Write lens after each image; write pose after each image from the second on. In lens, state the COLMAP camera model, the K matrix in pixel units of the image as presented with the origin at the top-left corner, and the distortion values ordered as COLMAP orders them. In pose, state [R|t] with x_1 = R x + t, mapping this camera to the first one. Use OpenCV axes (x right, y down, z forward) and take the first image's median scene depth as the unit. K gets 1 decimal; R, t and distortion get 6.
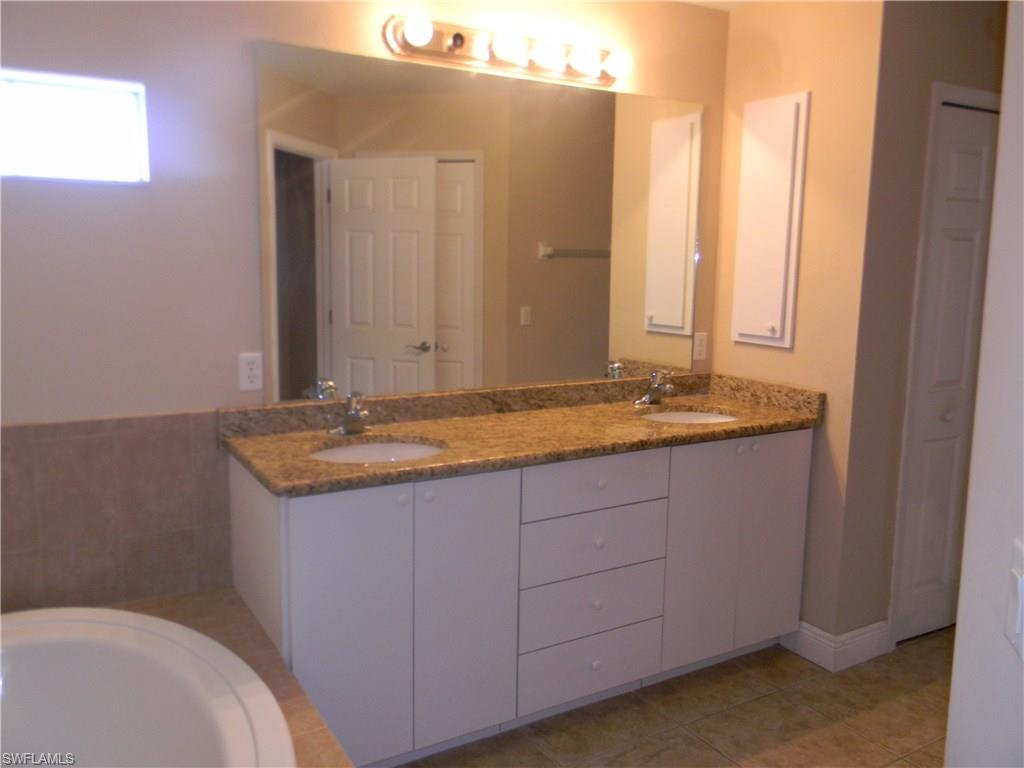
lens RADIAL K [[834.4, 0, 511.4], [0, 834.4, 382.9], [0, 0, 1]] dist [0.002294, -0.007446]
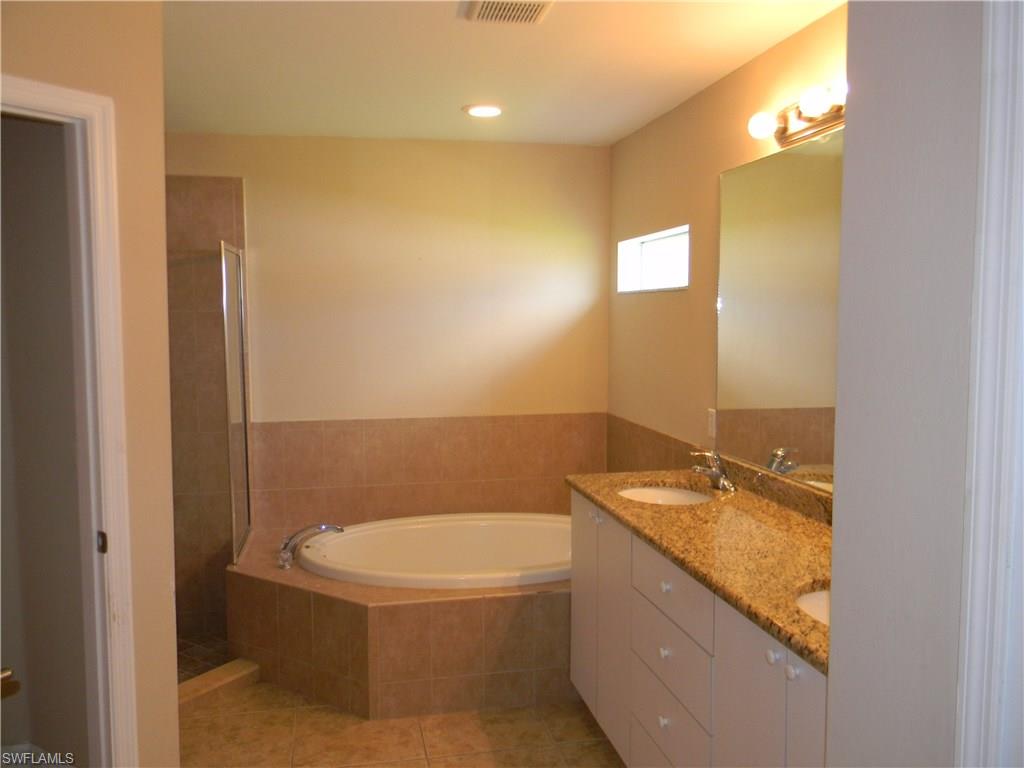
lens RADIAL K [[834.4, 0, 511.4], [0, 834.4, 383.7], [0, 0, 1]] dist [0.002294, -0.007446]
pose [[-0.323060, 0.057232, -0.944646, 0.876435], [-0.151134, 0.982239, 0.111196, -0.148583], [0.934233, 0.178691, -0.308673, 0.960279]]
